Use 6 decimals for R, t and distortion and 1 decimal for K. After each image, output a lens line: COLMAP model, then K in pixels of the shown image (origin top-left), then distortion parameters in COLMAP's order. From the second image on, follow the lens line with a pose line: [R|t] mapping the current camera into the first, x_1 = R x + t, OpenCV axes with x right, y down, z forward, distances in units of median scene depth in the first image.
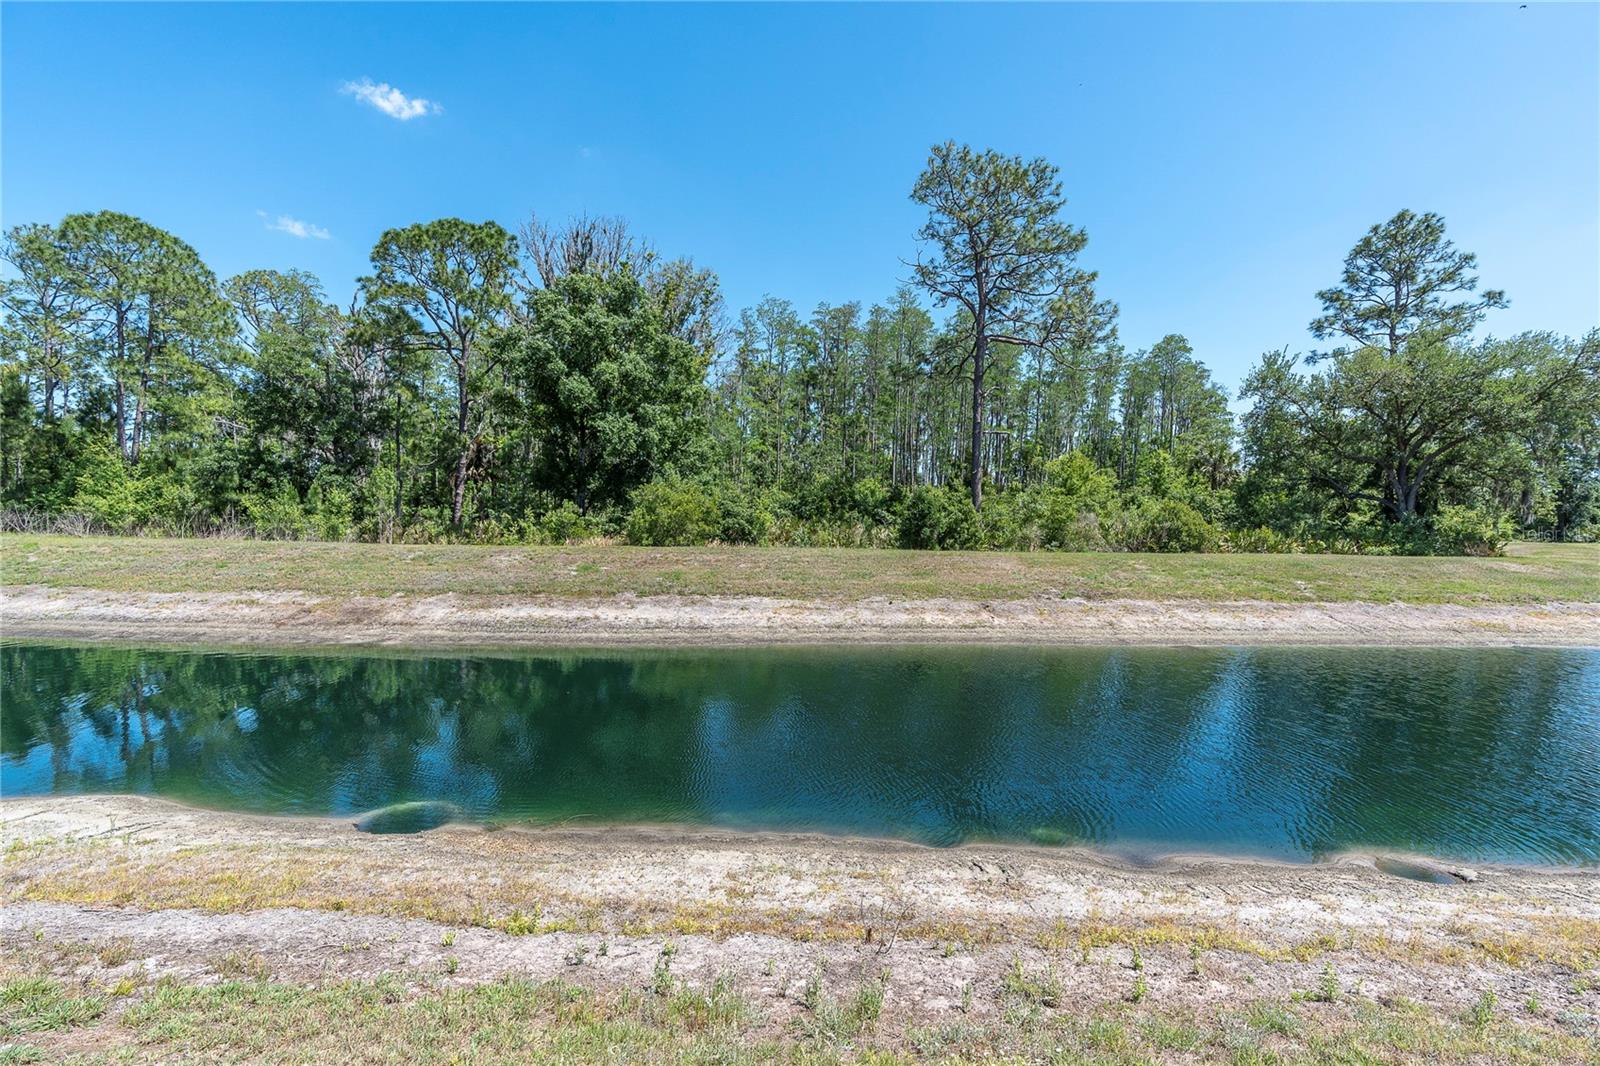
lens RADIAL K [[712.7, 0, 805.7], [0, 712.7, 535.7], [0, 0, 1]] dist [-0.011039, 0.002382]
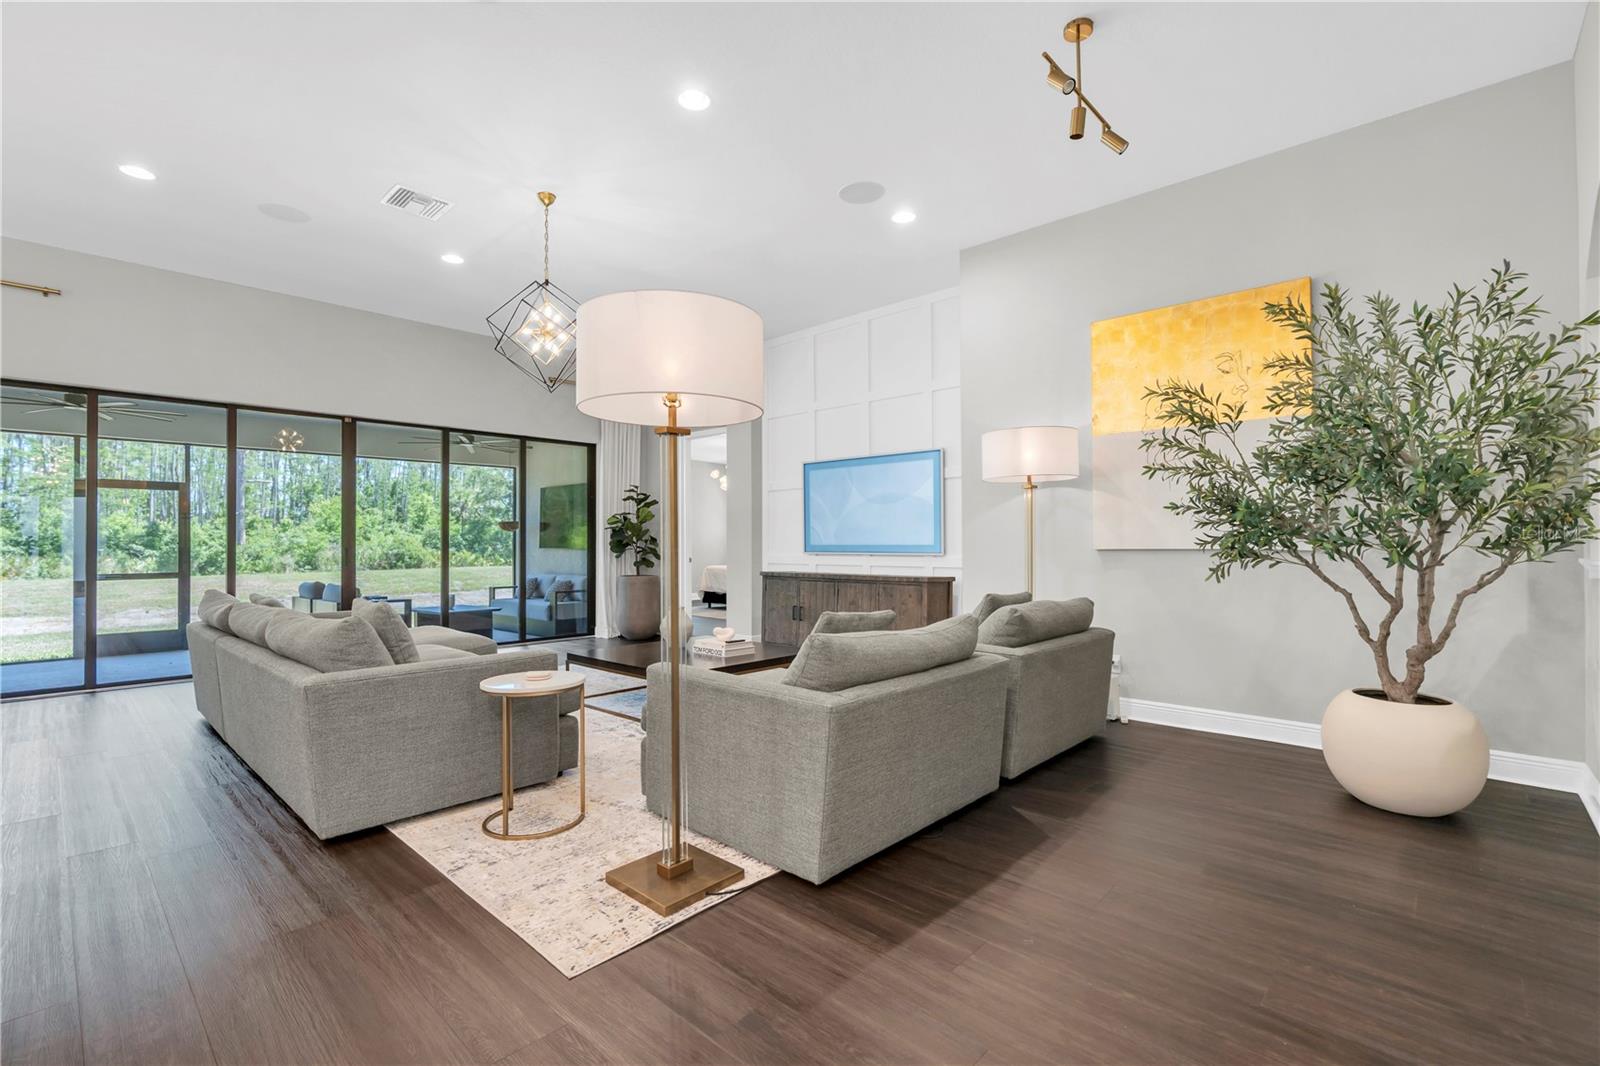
lens RADIAL K [[716.2, 0, 790.4], [0, 716.2, 530.9], [0, 0, 1]] dist [-0.002251, 0.002094]
pose [[0.661764, -0.004763, 0.749697, -0.060470], [0.036326, 0.999009, -0.025717, 0.009224], [-0.748832, 0.044252, 0.661281, -0.544358]]
